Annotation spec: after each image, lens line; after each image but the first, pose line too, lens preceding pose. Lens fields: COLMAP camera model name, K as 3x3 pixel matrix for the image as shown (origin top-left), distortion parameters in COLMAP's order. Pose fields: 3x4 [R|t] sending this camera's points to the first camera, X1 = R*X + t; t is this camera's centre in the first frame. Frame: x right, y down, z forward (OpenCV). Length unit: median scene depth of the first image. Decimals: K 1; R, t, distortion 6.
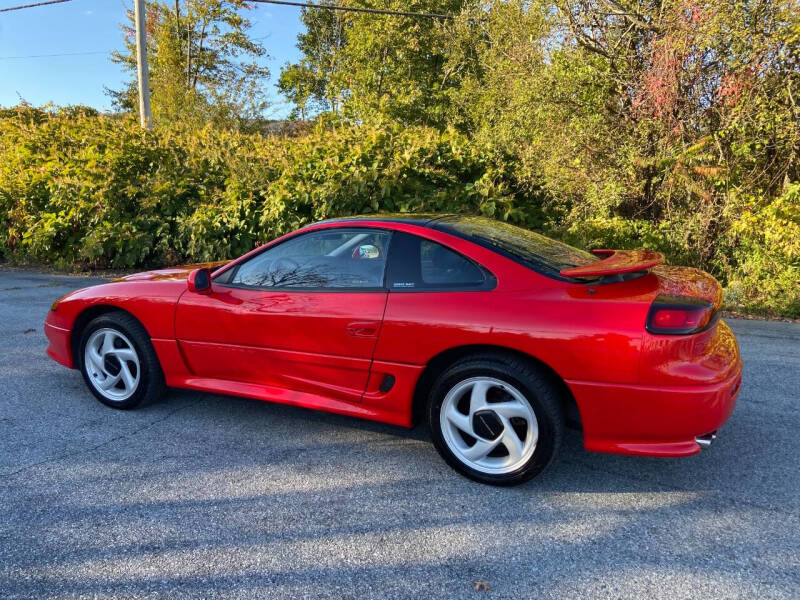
lens RADIAL K [[587.1, 0, 389.7], [0, 587.1, 304.9], [0, 0, 1]] dist [0.120808, -0.148720]
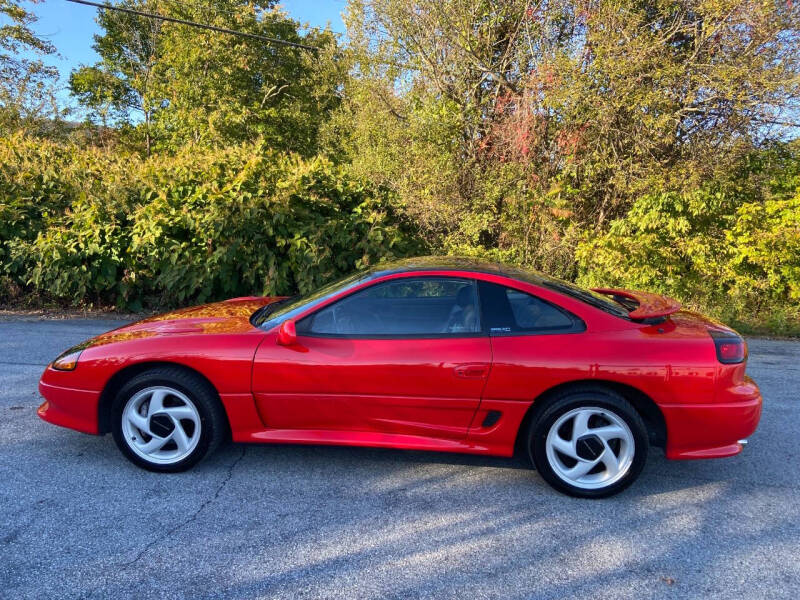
lens RADIAL K [[587.1, 0, 389.7], [0, 587.1, 304.9], [0, 0, 1]] dist [0.120808, -0.148720]
pose [[0.940744, -0.032333, 0.337572, -0.162444], [0.040947, 0.998991, -0.018427, -0.020225], [-0.336636, 0.031157, 0.941119, 0.002804]]
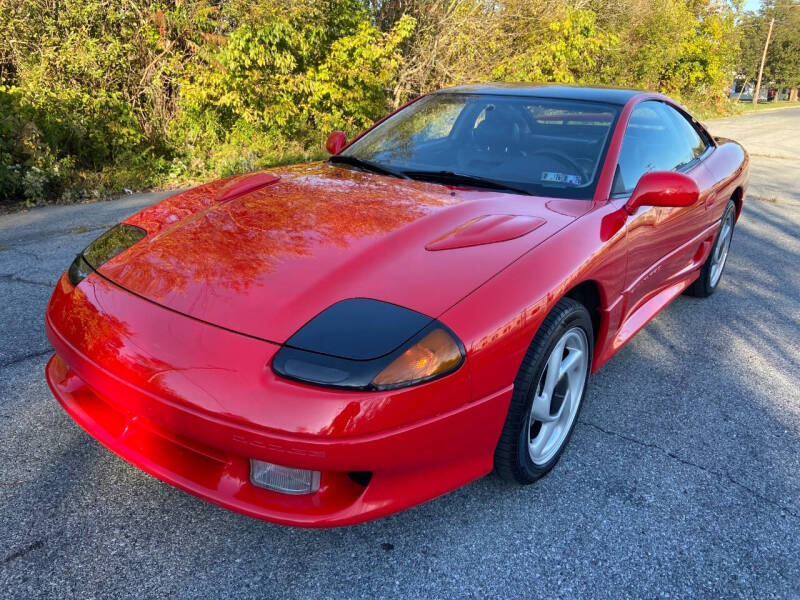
lens RADIAL K [[587.1, 0, 389.7], [0, 587.1, 304.9], [0, 0, 1]] dist [0.120808, -0.148720]
pose [[0.217059, -0.354013, 0.909703, -0.357174], [0.156921, 0.932456, 0.325426, -0.069431], [-0.963463, 0.072115, 0.257950, 0.374150]]
